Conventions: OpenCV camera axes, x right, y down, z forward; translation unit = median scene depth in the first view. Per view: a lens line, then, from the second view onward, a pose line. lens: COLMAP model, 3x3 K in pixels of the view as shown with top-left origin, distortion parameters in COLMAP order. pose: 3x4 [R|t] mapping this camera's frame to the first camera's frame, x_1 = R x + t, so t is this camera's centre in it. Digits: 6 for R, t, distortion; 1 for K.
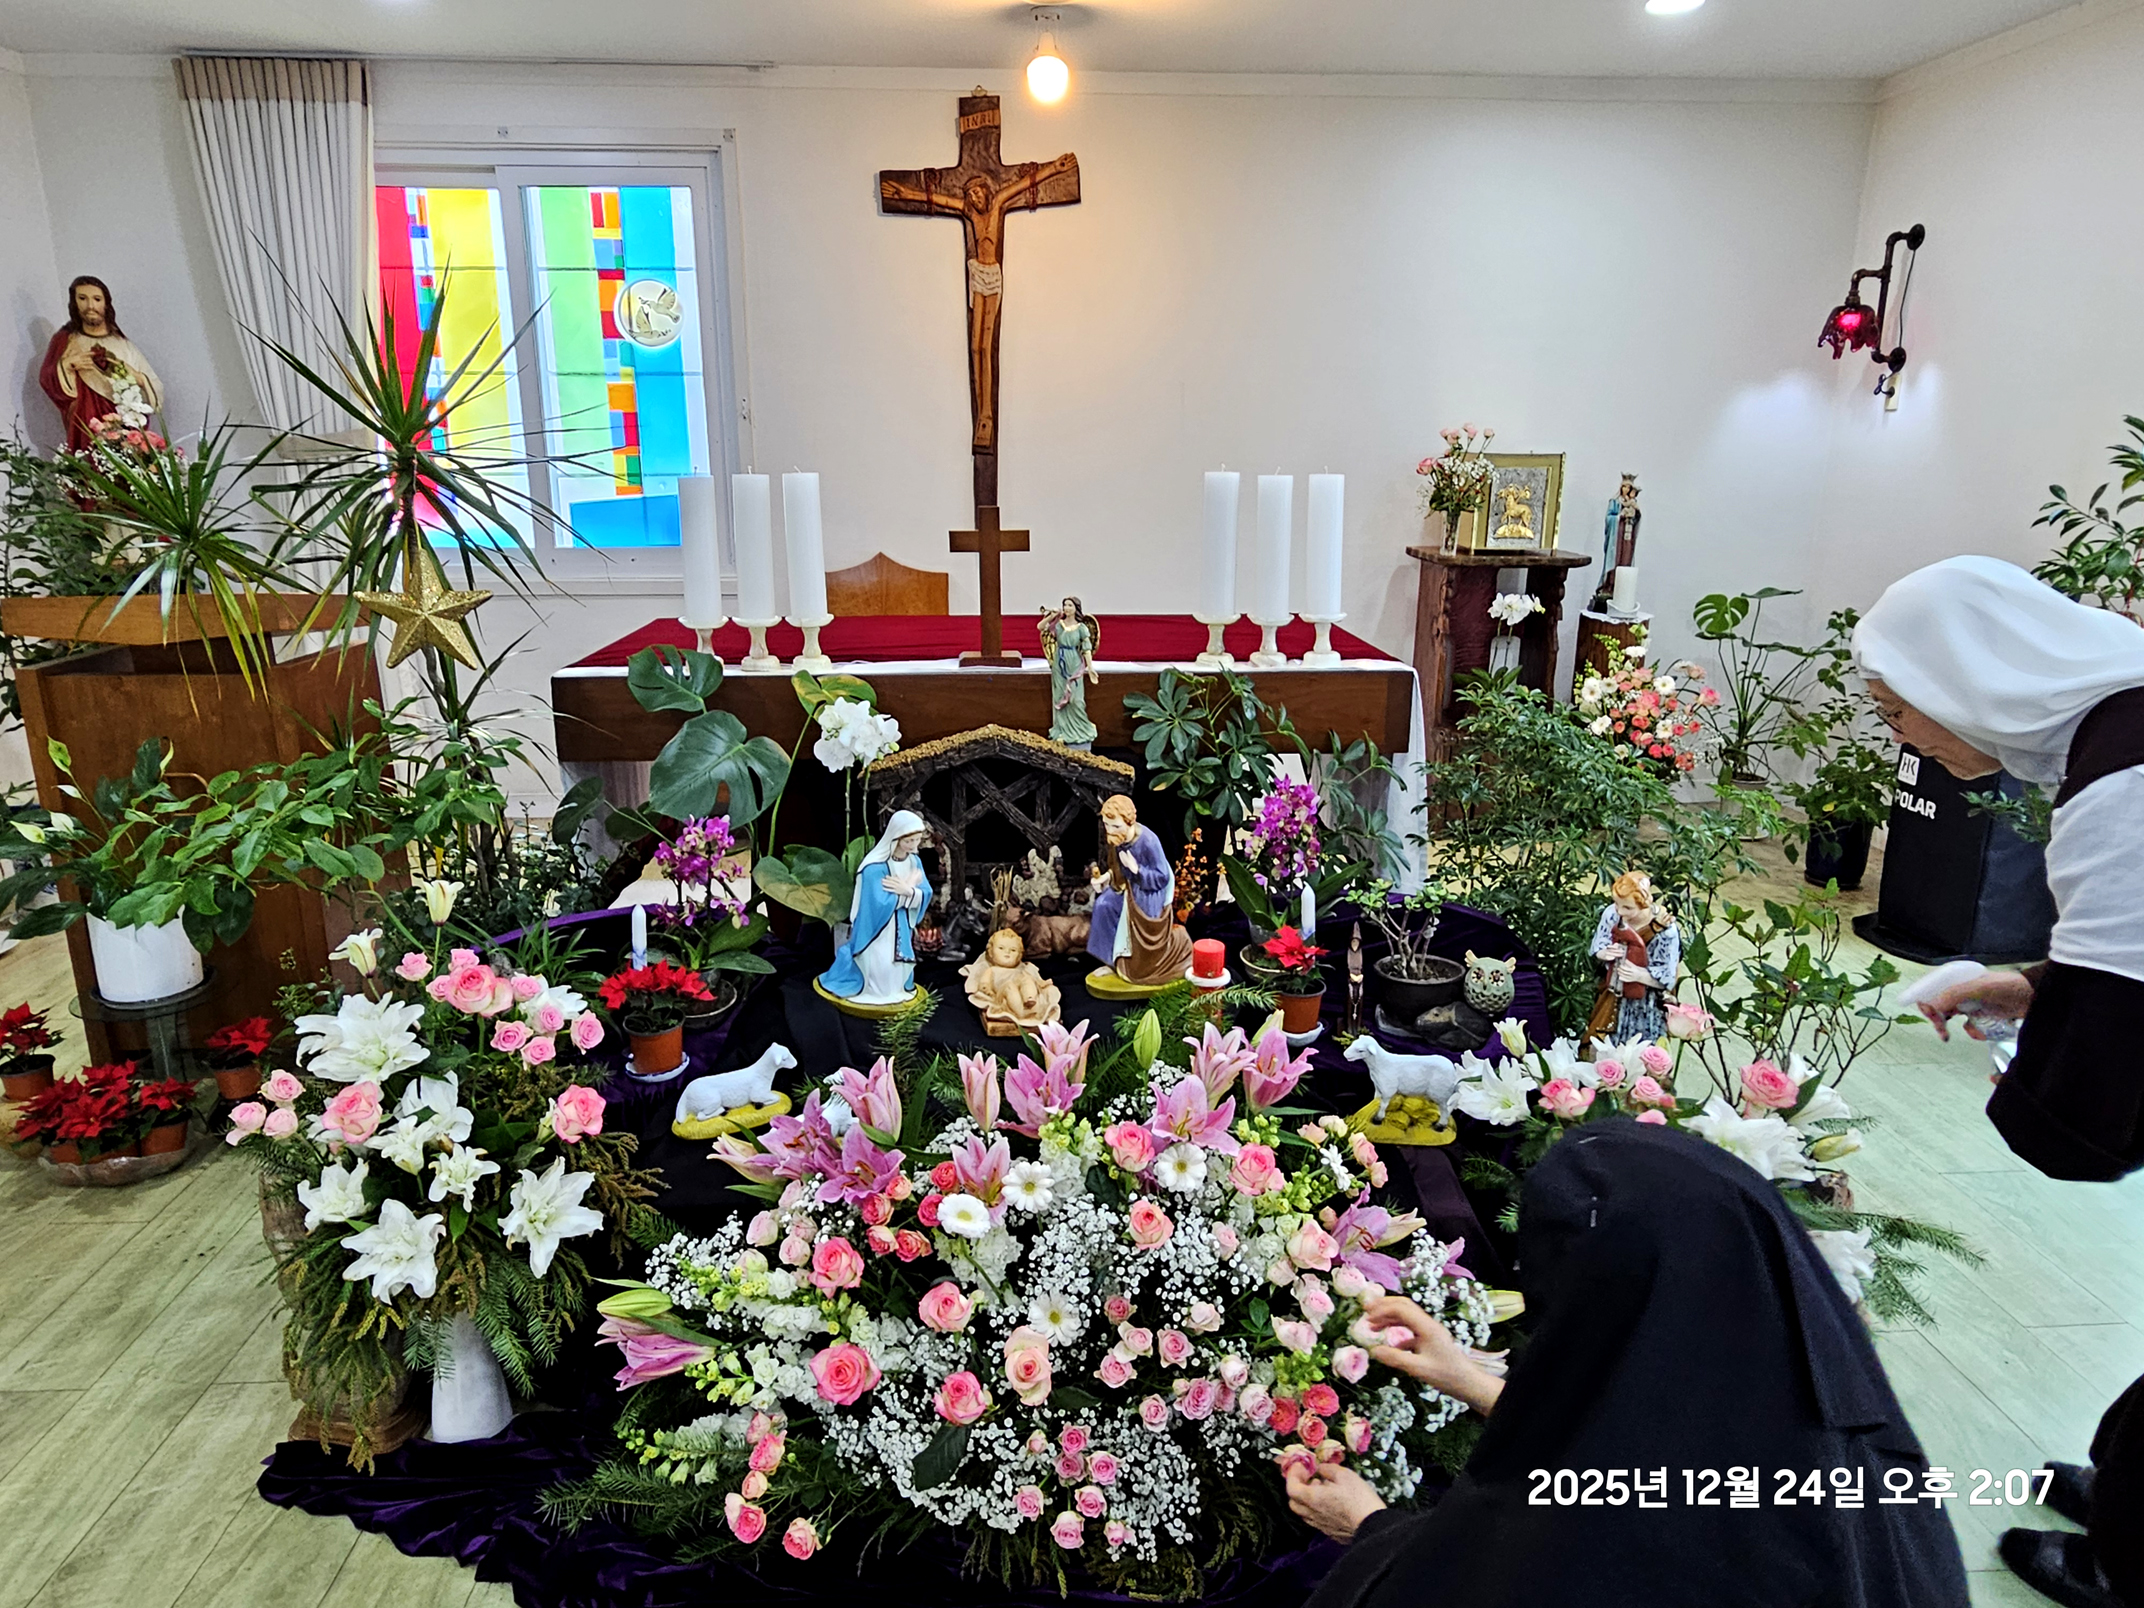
lens RADIAL K [[1209.7, 0, 1050.4], [0, 1209.7, 764.1], [0, 0, 1]] dist [0.002839, -0.002808]
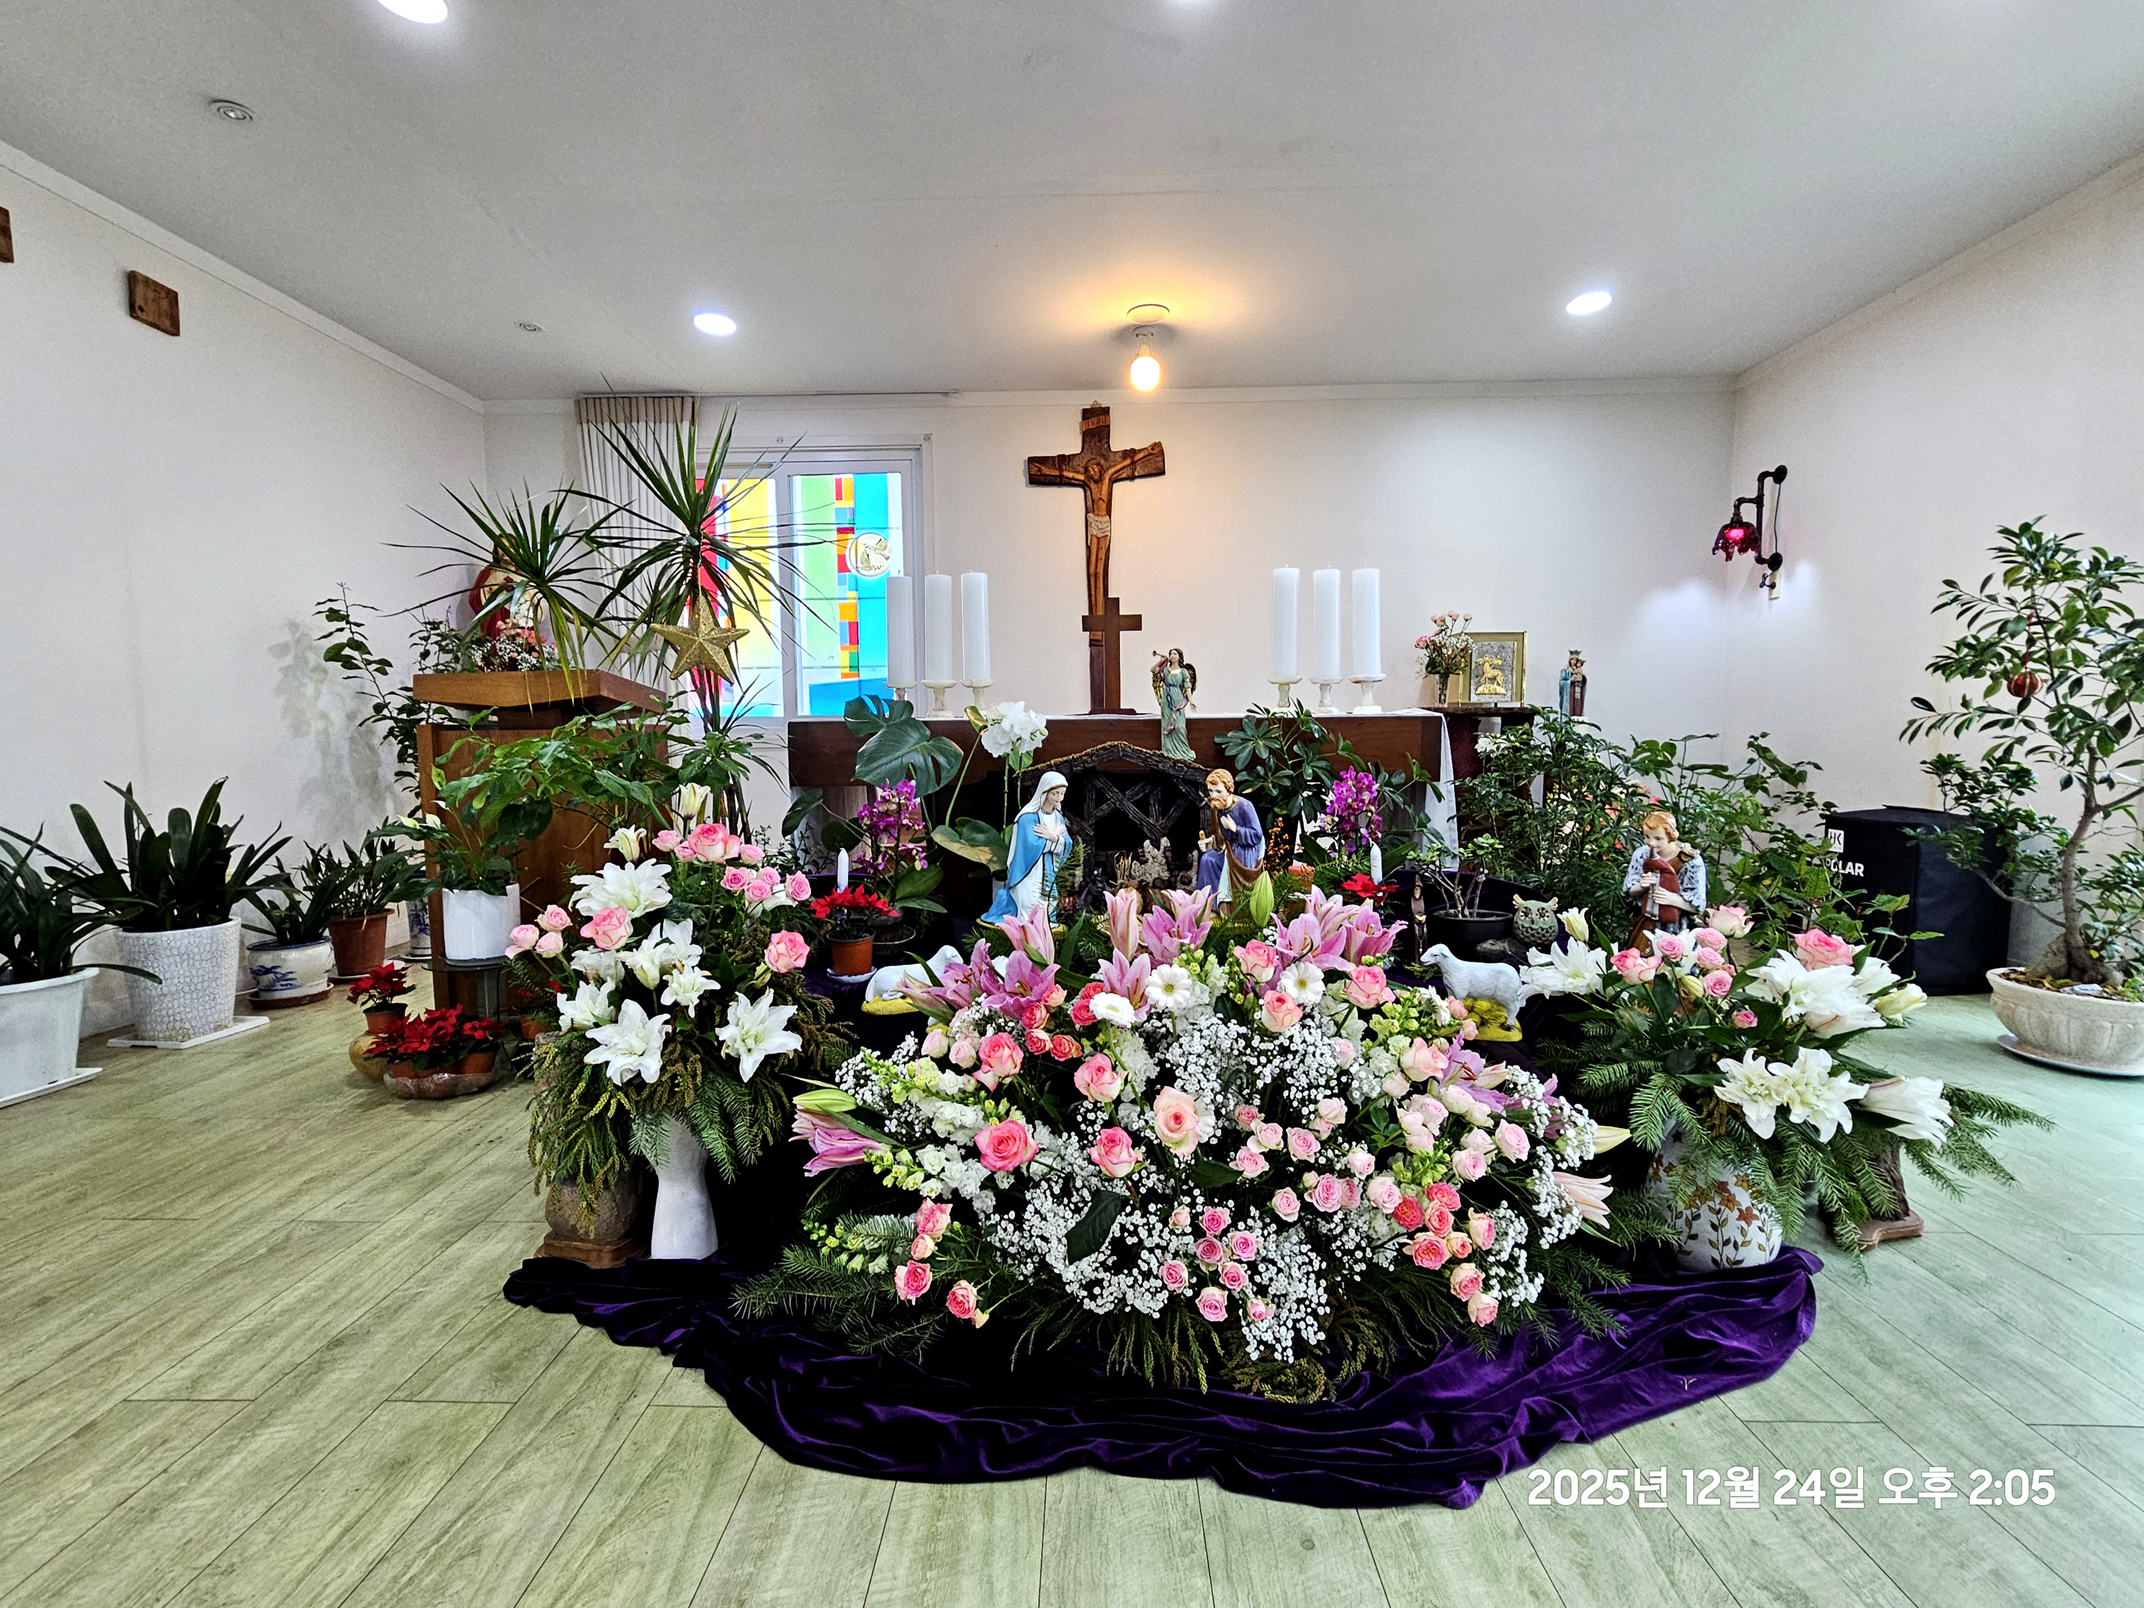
lens RADIAL K [[853.0, 0, 1072.0], [0, 853.0, 804.0], [0, 0, 1]] dist [-0.001124, -0.000352]
pose [[0.997386, -0.003467, -0.072181, -0.038199], [-0.007917, 0.987593, -0.156836, 0.232345], [0.071829, 0.156997, 0.984984, 0.135780]]
